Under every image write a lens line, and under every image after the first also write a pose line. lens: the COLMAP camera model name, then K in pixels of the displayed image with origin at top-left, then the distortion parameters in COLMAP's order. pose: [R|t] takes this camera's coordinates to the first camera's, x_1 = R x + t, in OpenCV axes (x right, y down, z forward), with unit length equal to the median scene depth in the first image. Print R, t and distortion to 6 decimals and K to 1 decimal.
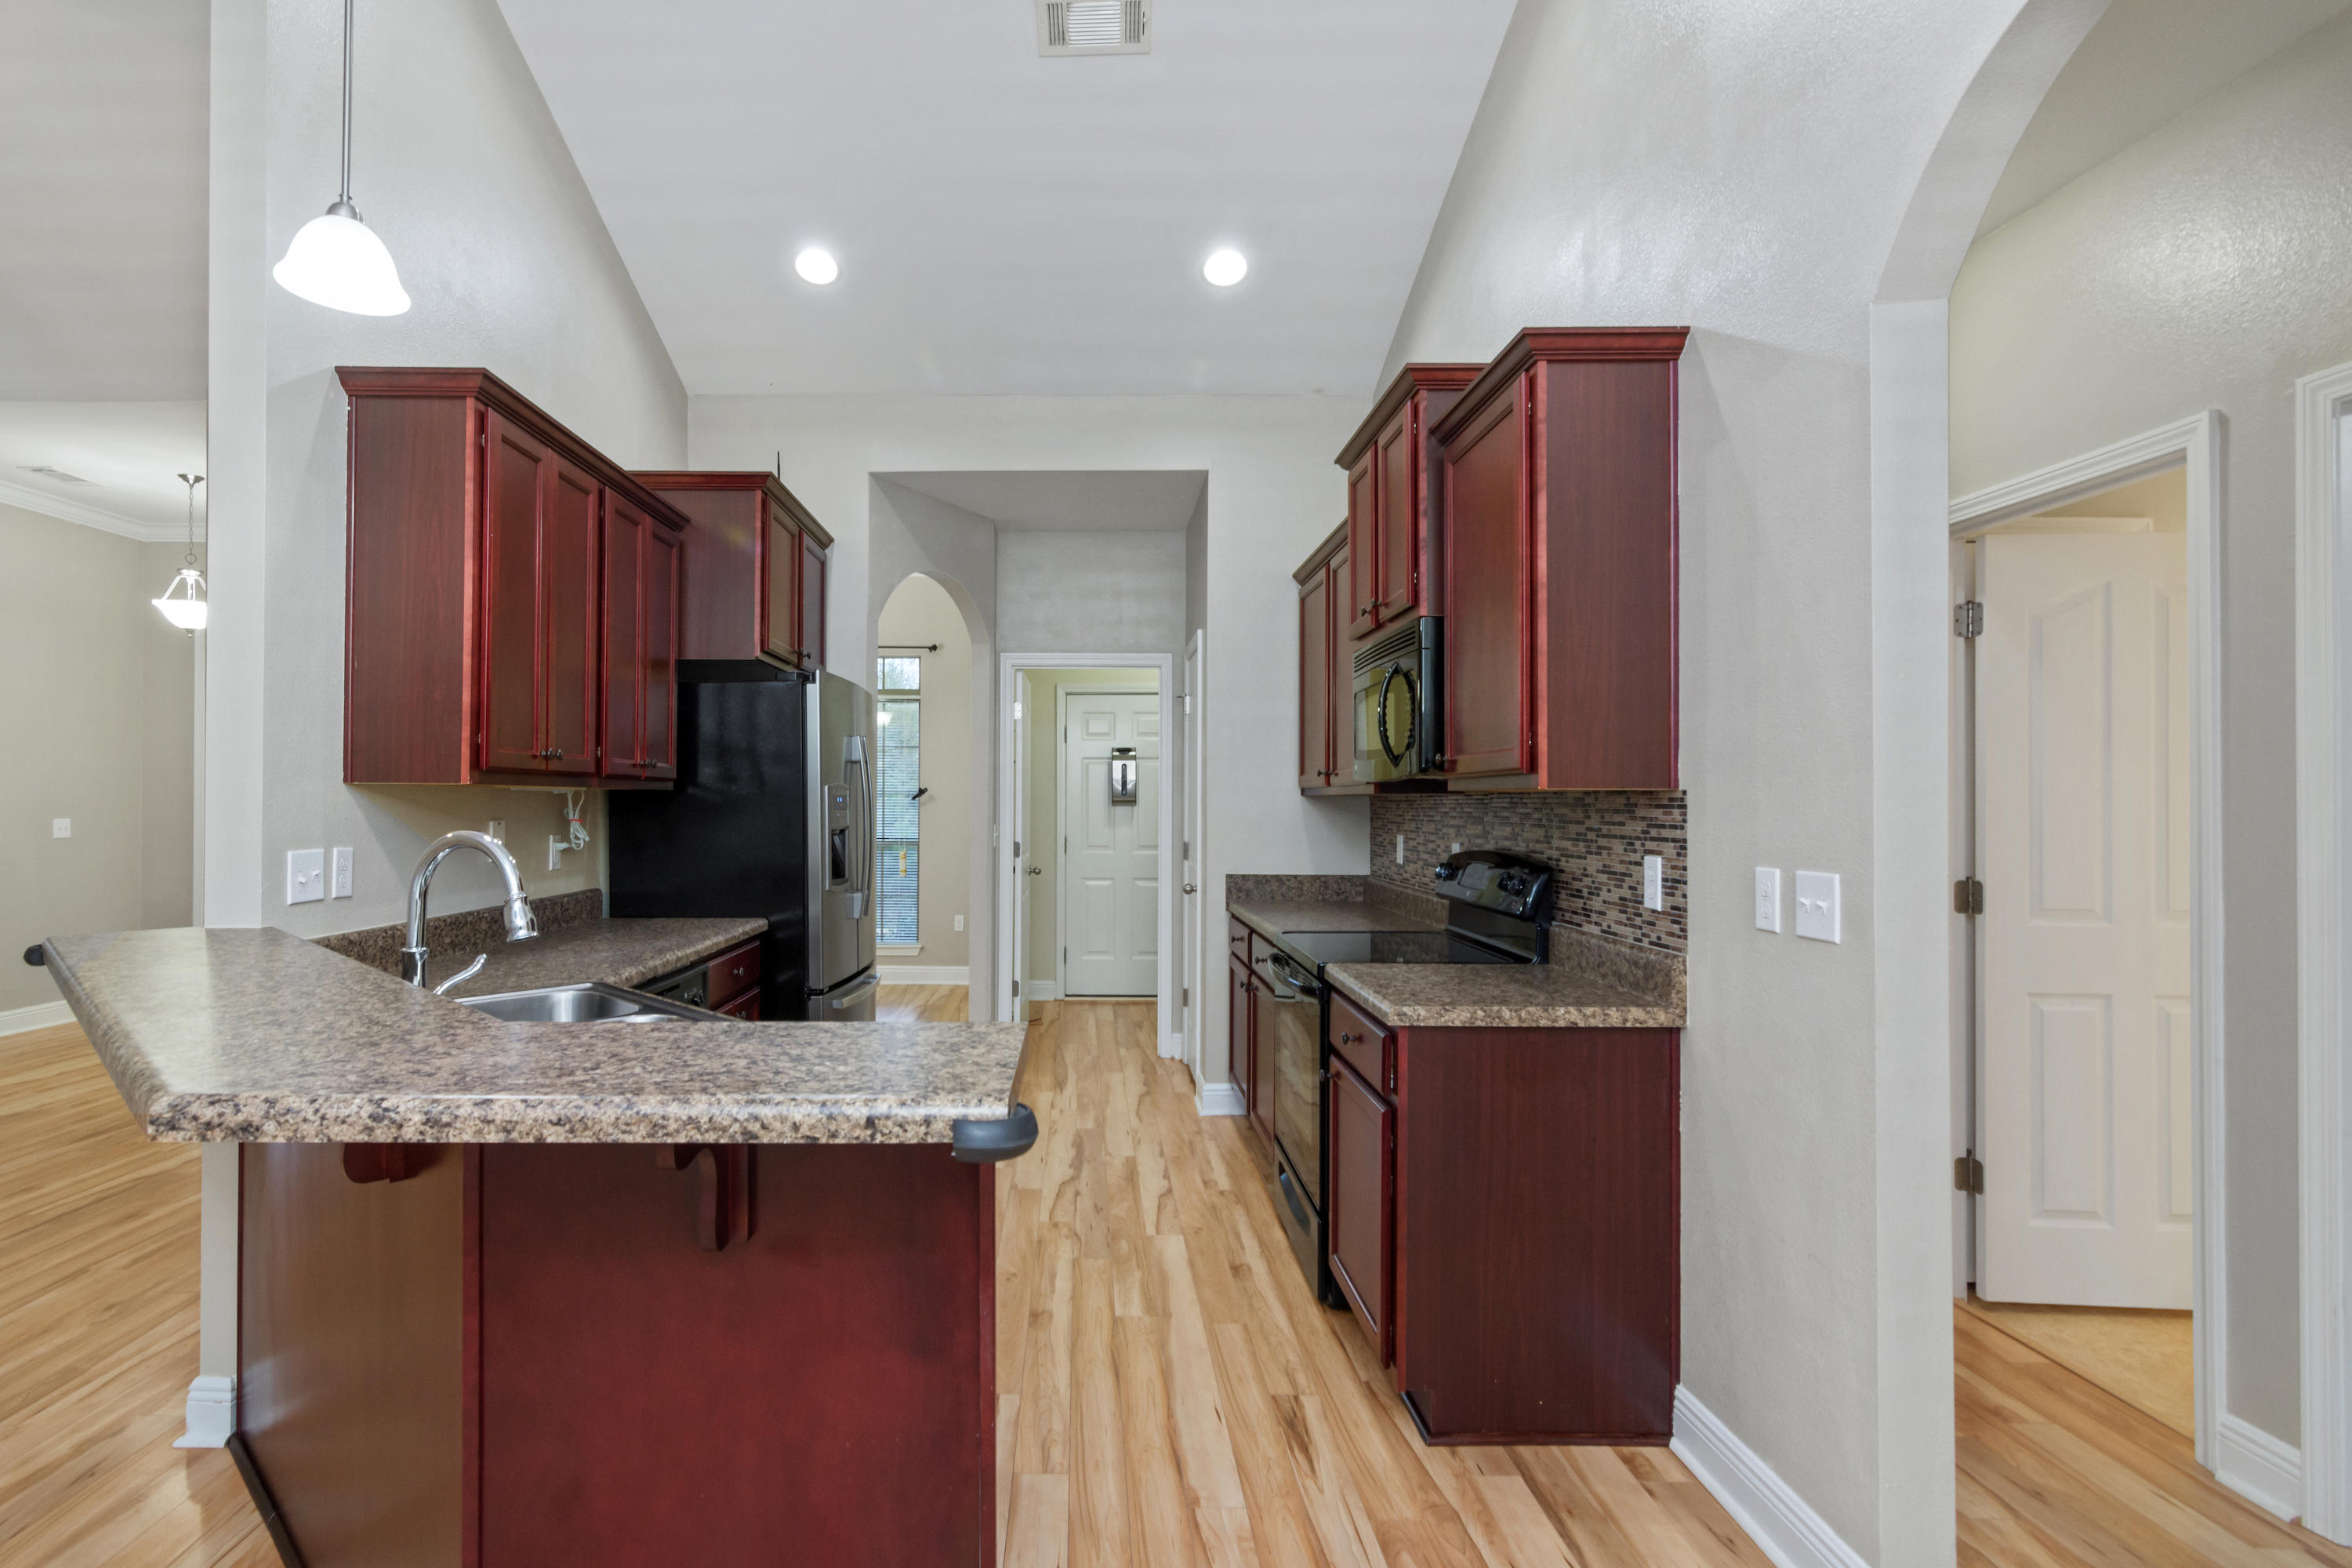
lens RADIAL K [[1124.4, 0, 1112.3], [0, 1124.4, 822.0], [0, 0, 1]] dist [-0.000870, 0.004726]
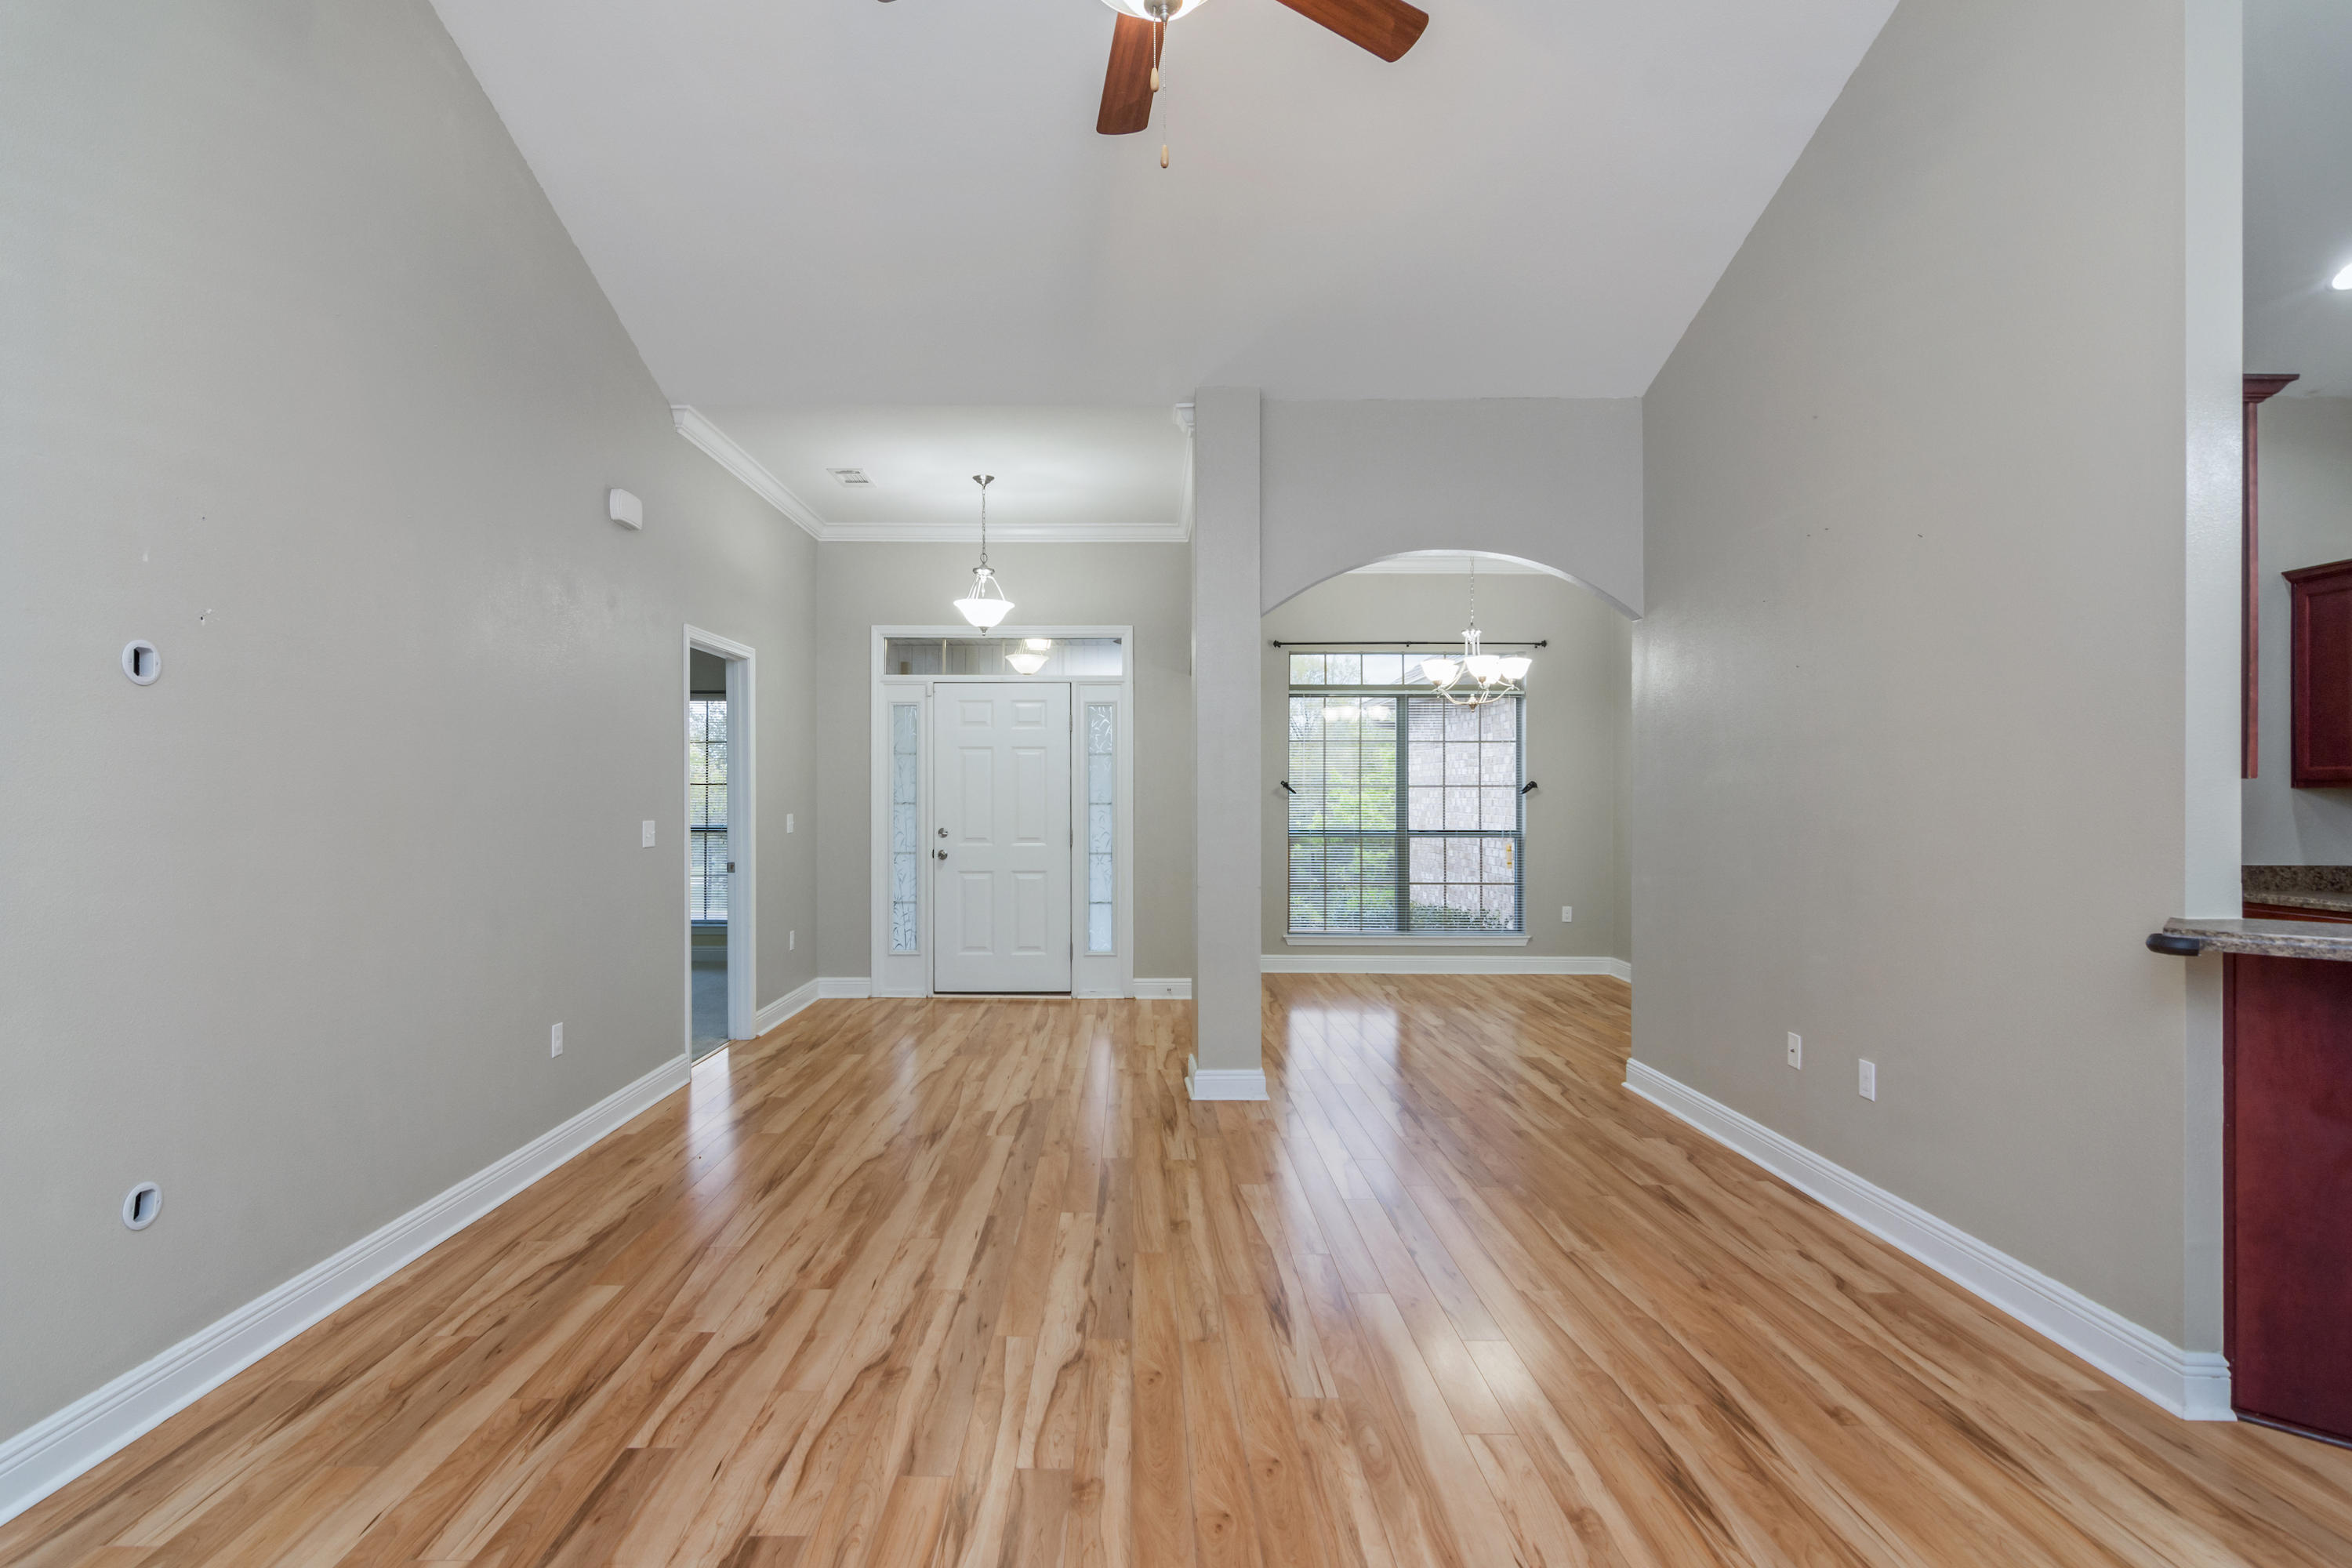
lens RADIAL K [[1124.4, 0, 1129.4], [0, 1124.4, 828.5], [0, 0, 1]] dist [-0.000870, 0.004726]
pose [[0.999973, -0.003155, -0.006599, -1.224717], [0.003246, 0.999900, 0.013775, -0.007252], [0.006555, -0.013797, 0.999883, -0.029932]]
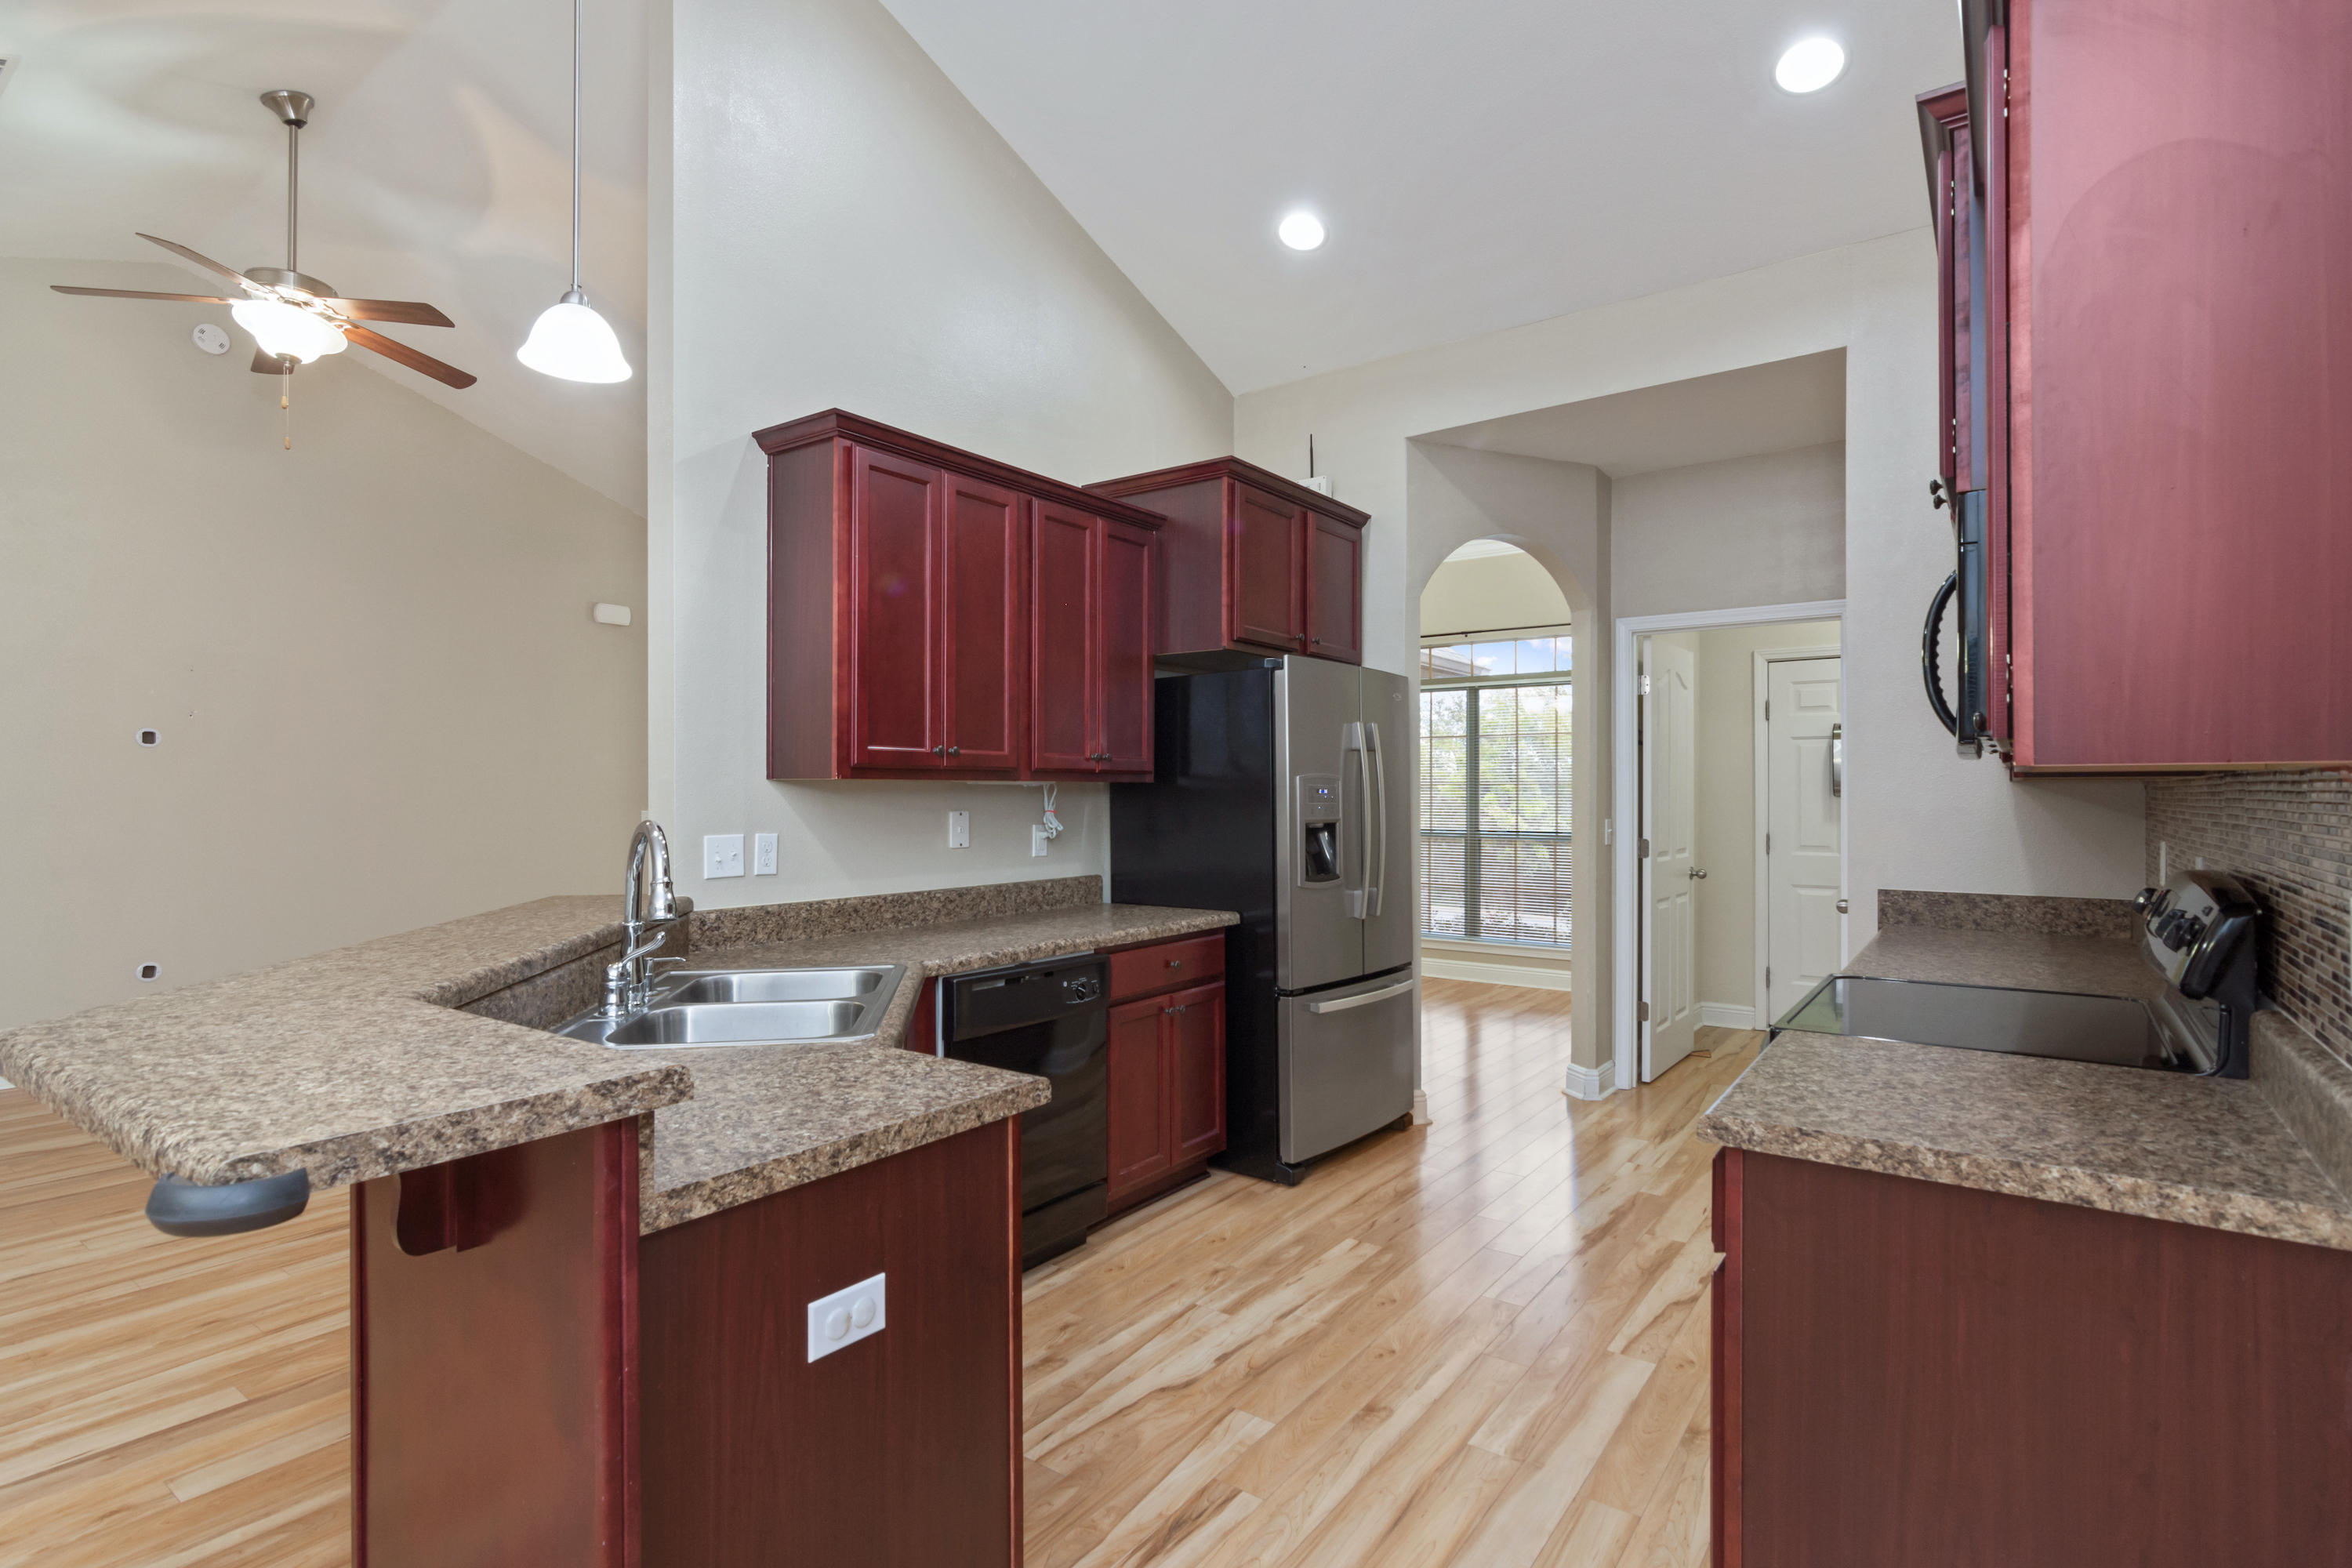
lens RADIAL K [[1124.4, 0, 1206.4], [0, 1124.4, 810.7], [0, 0, 1]] dist [-0.000870, 0.004726]
pose [[0.803934, 0.007833, -0.594667, 0.268864], [-0.008779, 0.999961, 0.001303, -0.004553], [0.594654, 0.004173, 0.803971, 0.210510]]
